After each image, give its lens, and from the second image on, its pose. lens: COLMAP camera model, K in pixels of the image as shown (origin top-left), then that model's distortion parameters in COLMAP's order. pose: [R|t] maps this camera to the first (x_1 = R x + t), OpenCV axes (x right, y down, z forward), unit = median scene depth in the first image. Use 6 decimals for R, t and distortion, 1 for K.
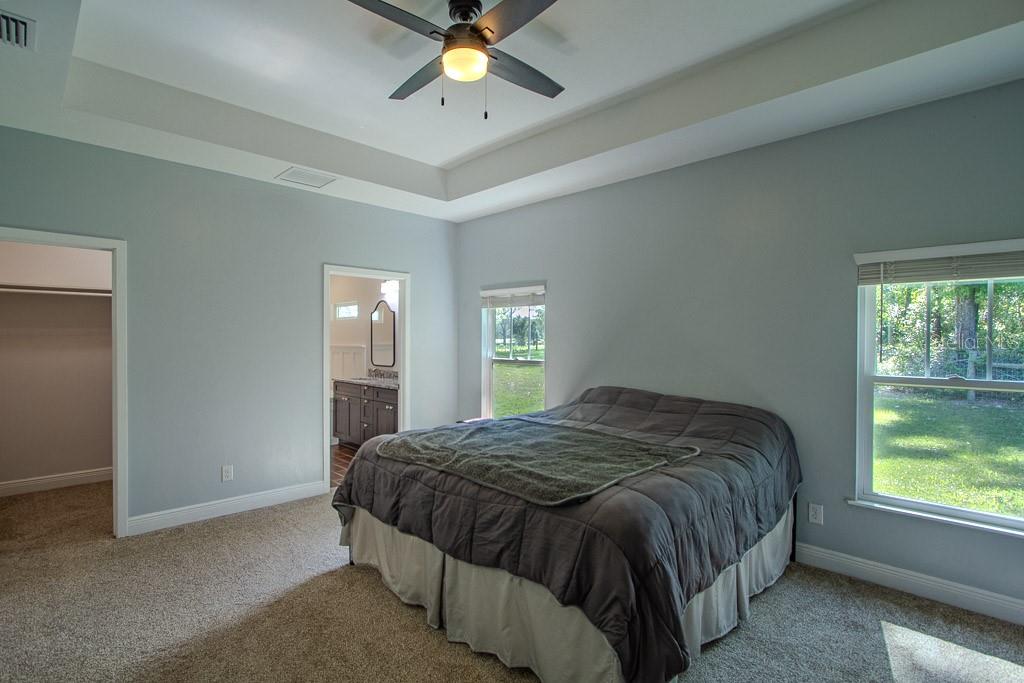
lens RADIAL K [[471.9, 0, 506.7], [0, 471.9, 345.1], [0, 0, 1]] dist [-0.013923, 0.001208]
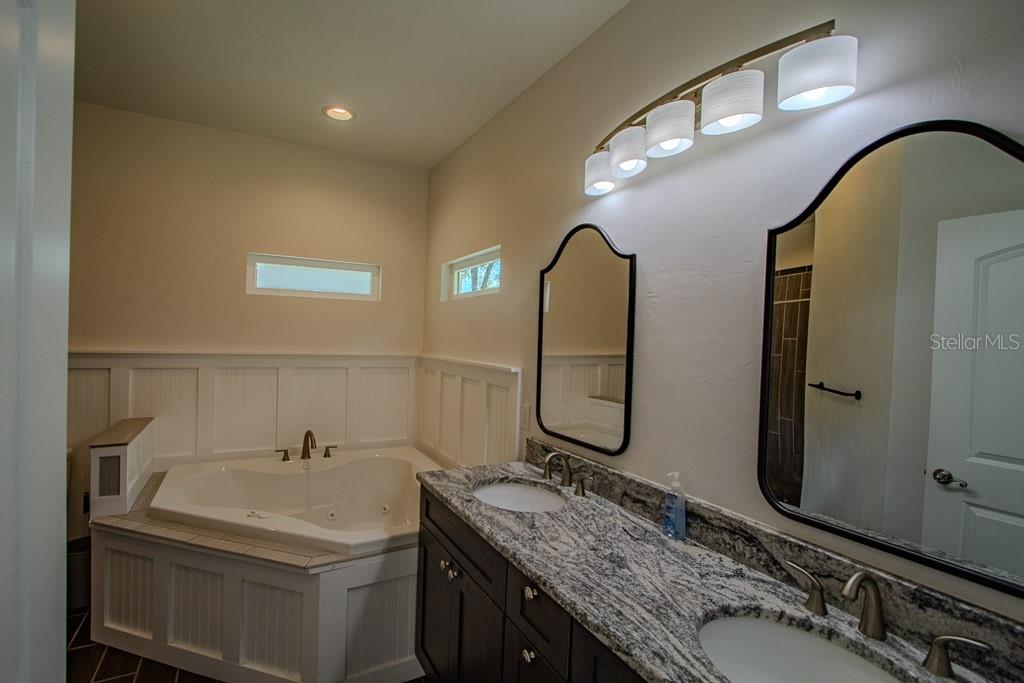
lens RADIAL K [[471.9, 0, 506.7], [0, 471.9, 345.1], [0, 0, 1]] dist [-0.013923, 0.001208]
pose [[0.961568, 0.033561, -0.272509, -0.215714], [-0.032579, 0.999436, 0.008129, -0.018718], [0.272628, 0.001062, 0.962119, 0.664601]]
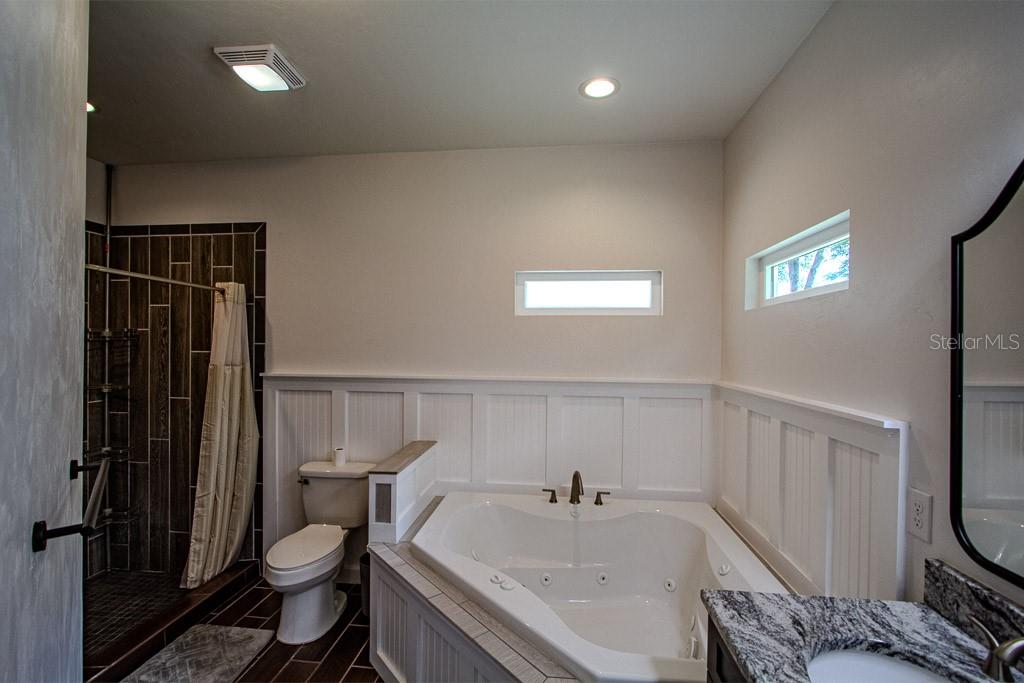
lens RADIAL K [[471.9, 0, 506.7], [0, 471.9, 345.1], [0, 0, 1]] dist [-0.013923, 0.001208]
pose [[0.624726, 0.004203, -0.780833, -0.254104], [-0.017156, 0.999818, -0.008345, -0.026081], [0.780656, 0.018609, 0.624684, 0.760859]]
